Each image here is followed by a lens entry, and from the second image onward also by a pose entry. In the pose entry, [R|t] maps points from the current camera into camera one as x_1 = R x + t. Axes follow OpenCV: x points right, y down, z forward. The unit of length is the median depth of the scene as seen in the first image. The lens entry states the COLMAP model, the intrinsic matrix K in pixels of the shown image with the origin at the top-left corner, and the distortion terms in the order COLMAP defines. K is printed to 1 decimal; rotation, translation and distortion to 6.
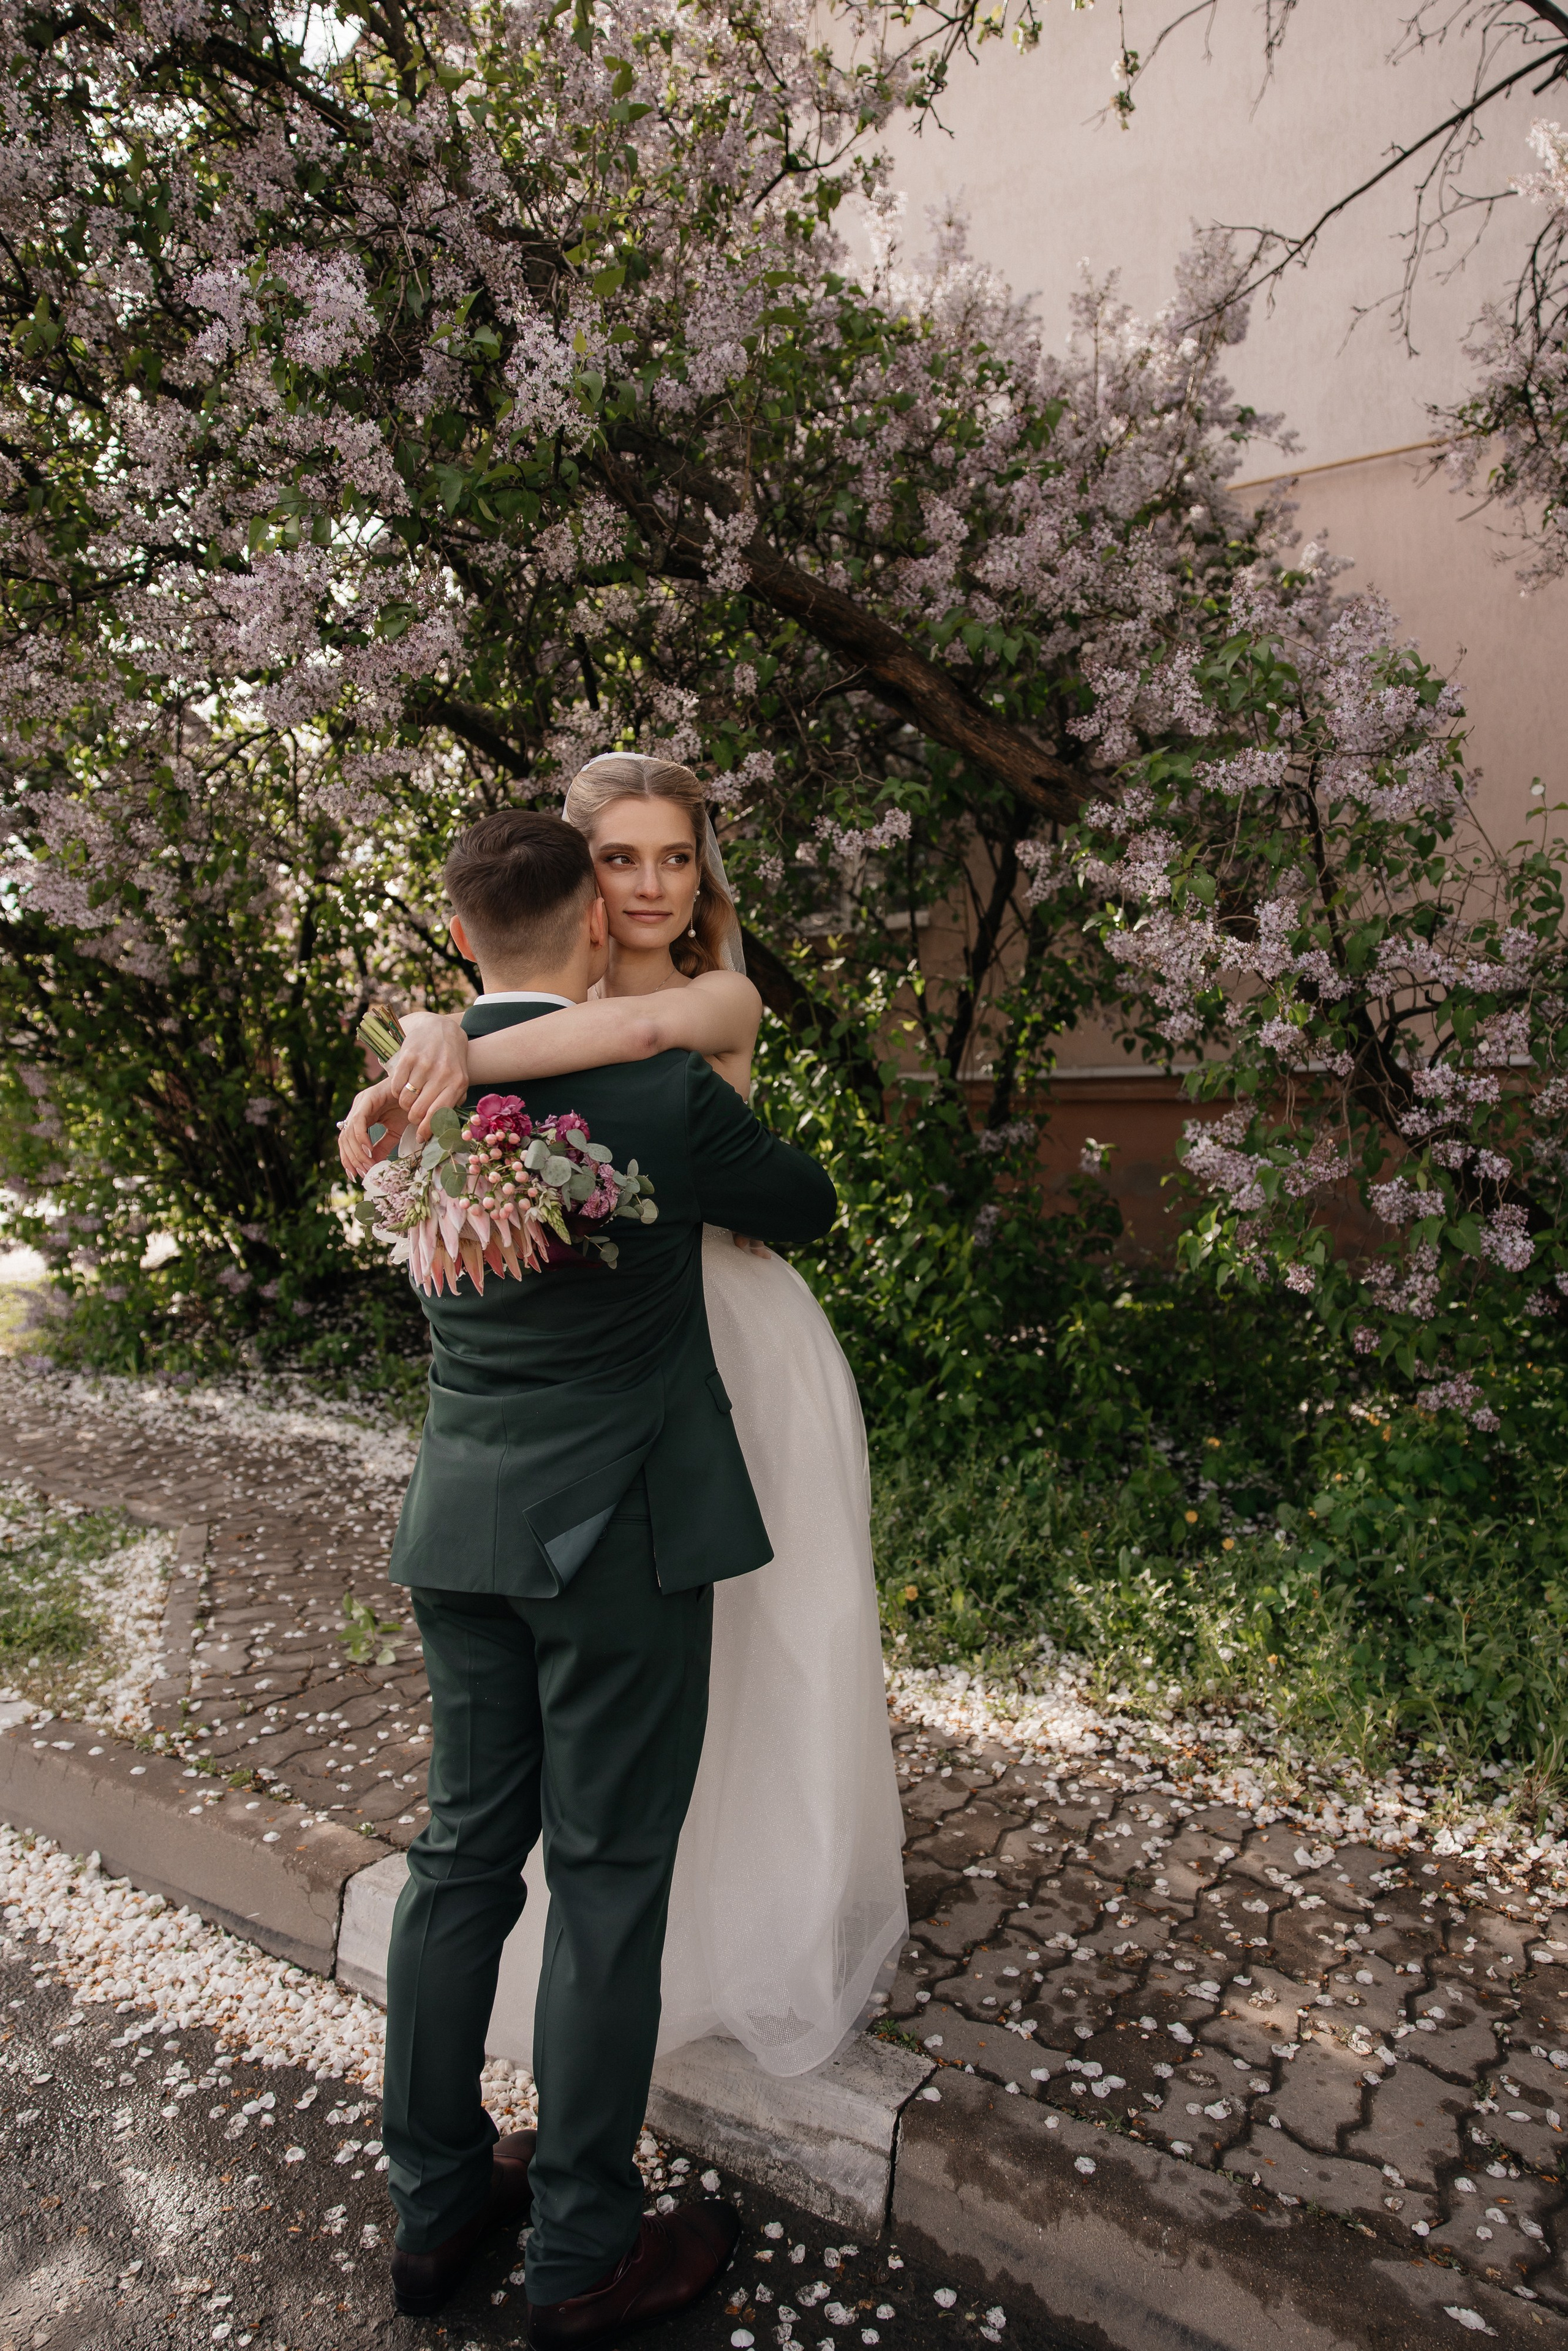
lens RADIAL K [[1638.3, 0, 777.4], [0, 1638.3, 1179.4], [0, 0, 1]] dist [-0.000371, 0.004027]
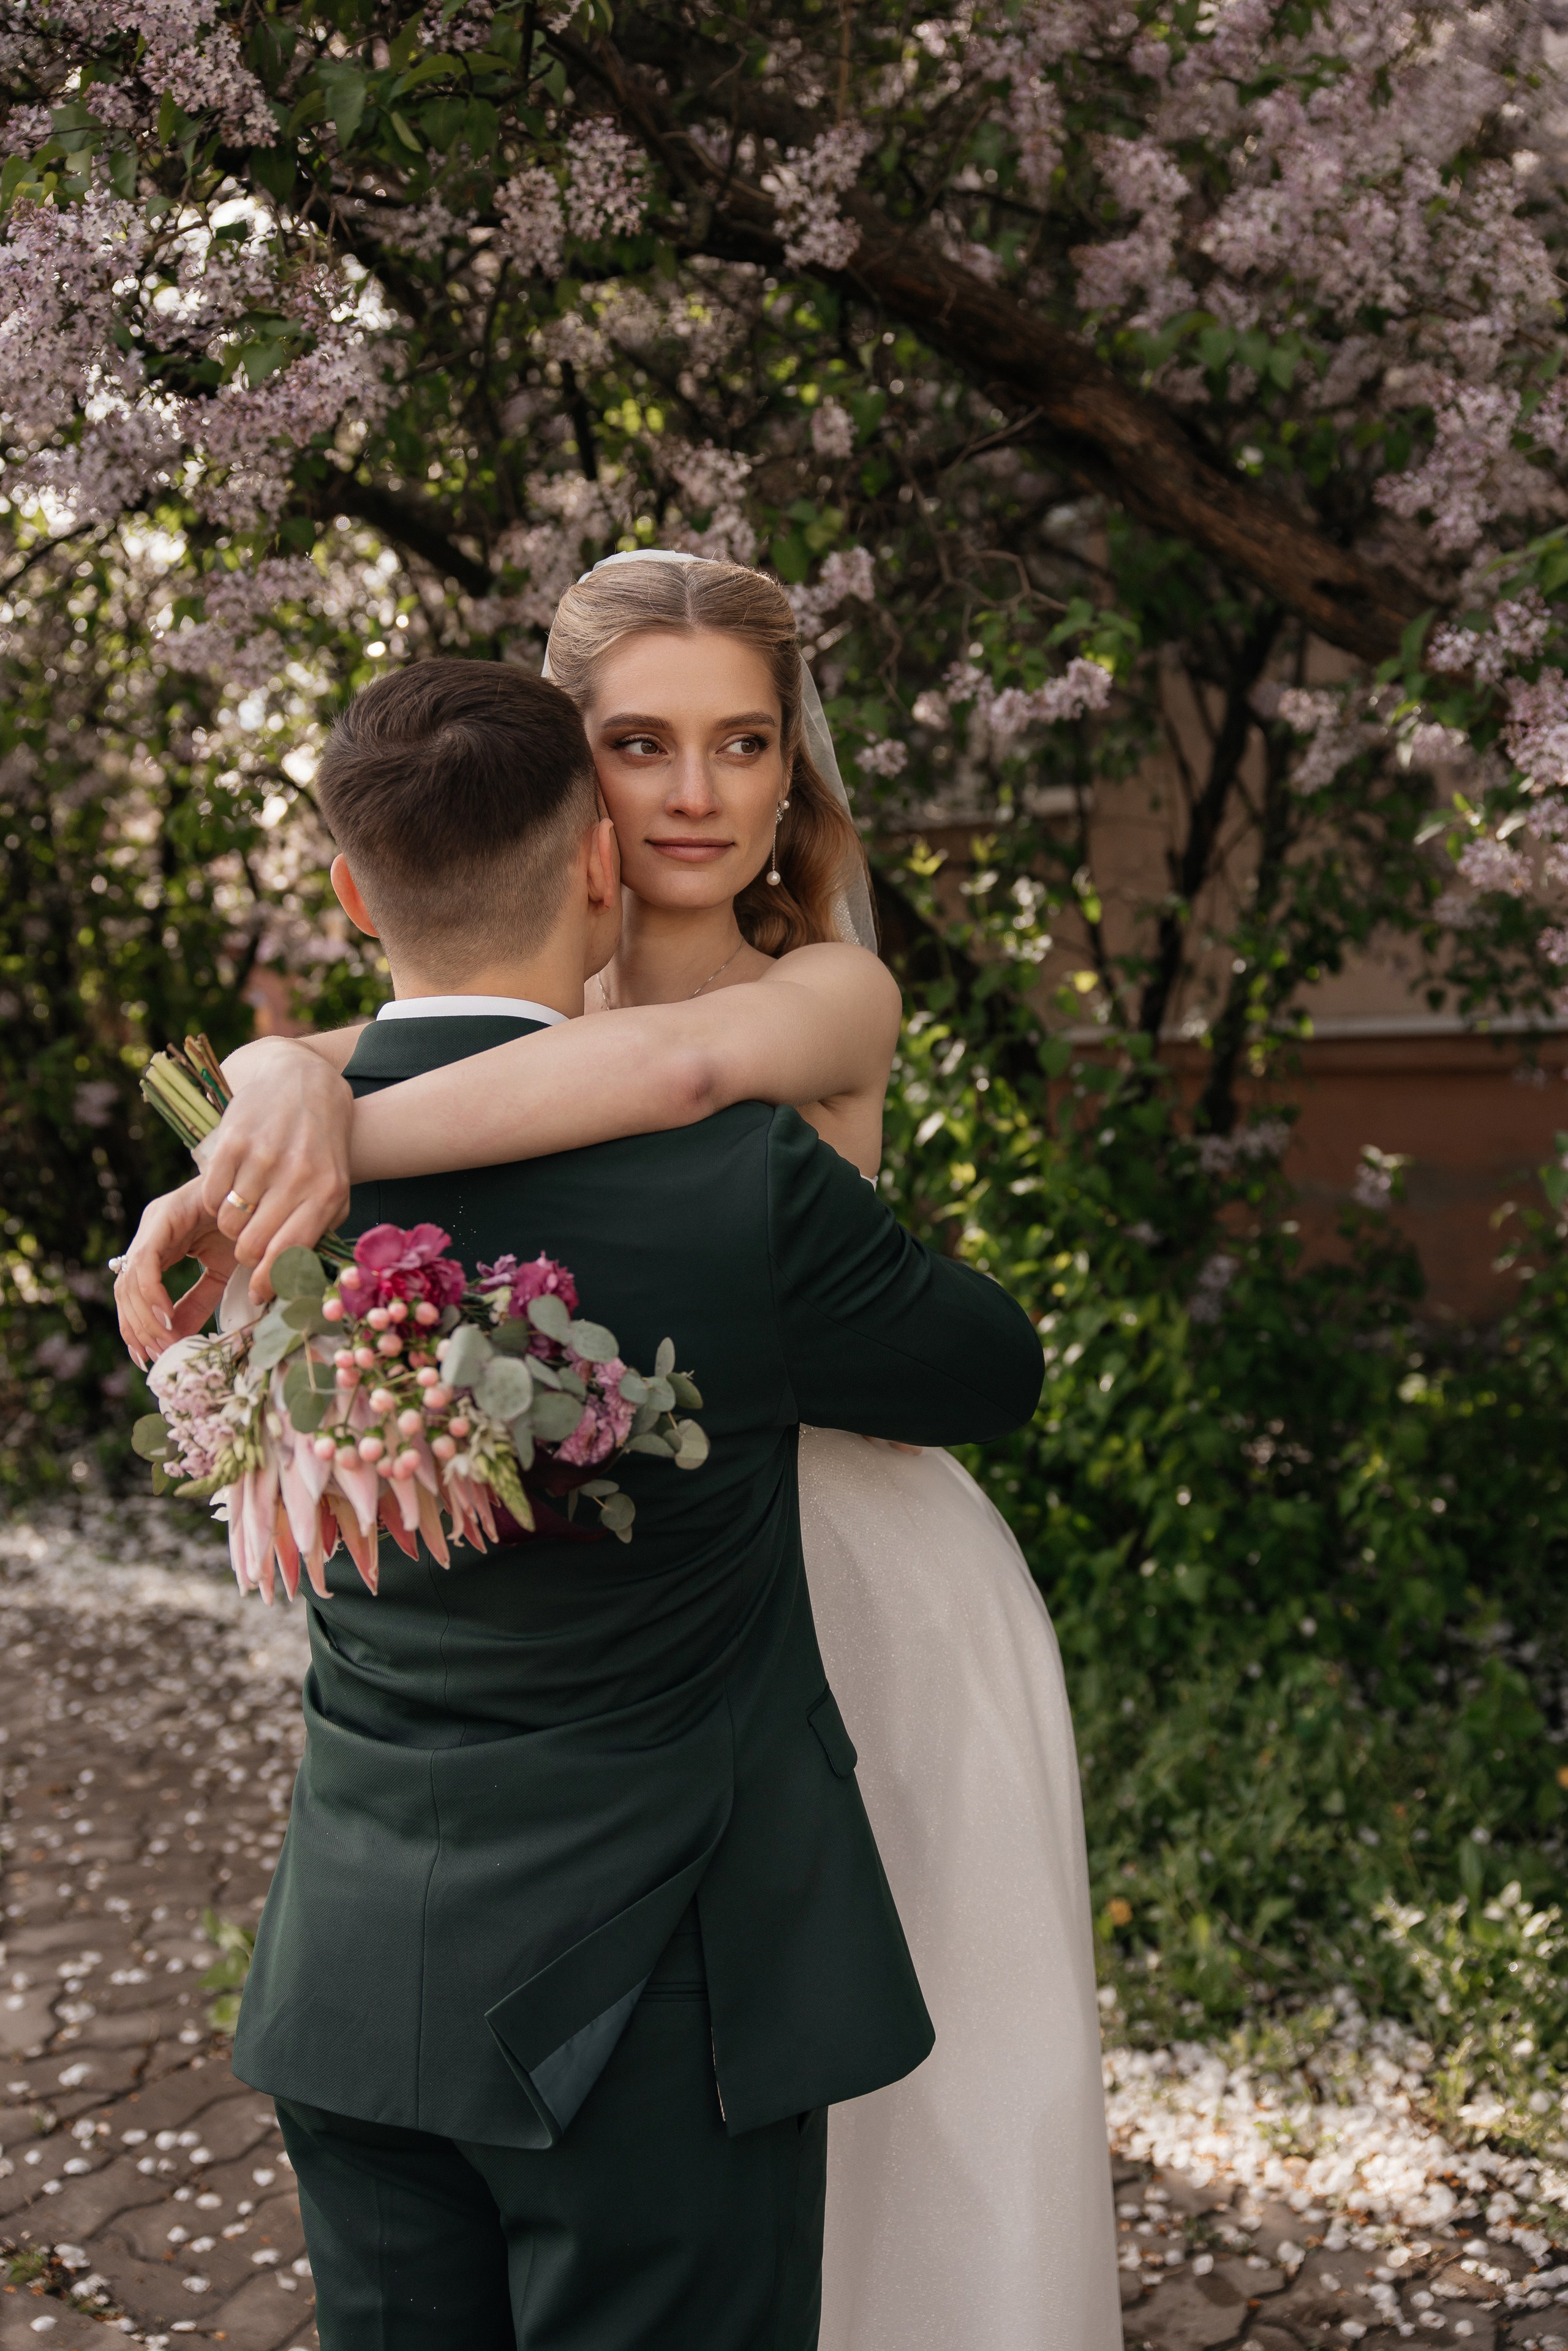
lens RADIAL K [[2323.5, 0, 784.0], [0, 2323.5, 1175.5], [0, 0, 1]] dist [0.004342, -0.000063]
pose [[0.999473, -0.010074, -0.030855, -0.015982], [0.010252, 0.999932, 0.005624, -0.033491], [0.030796, -0.005937, 0.999508, 0.135269]]
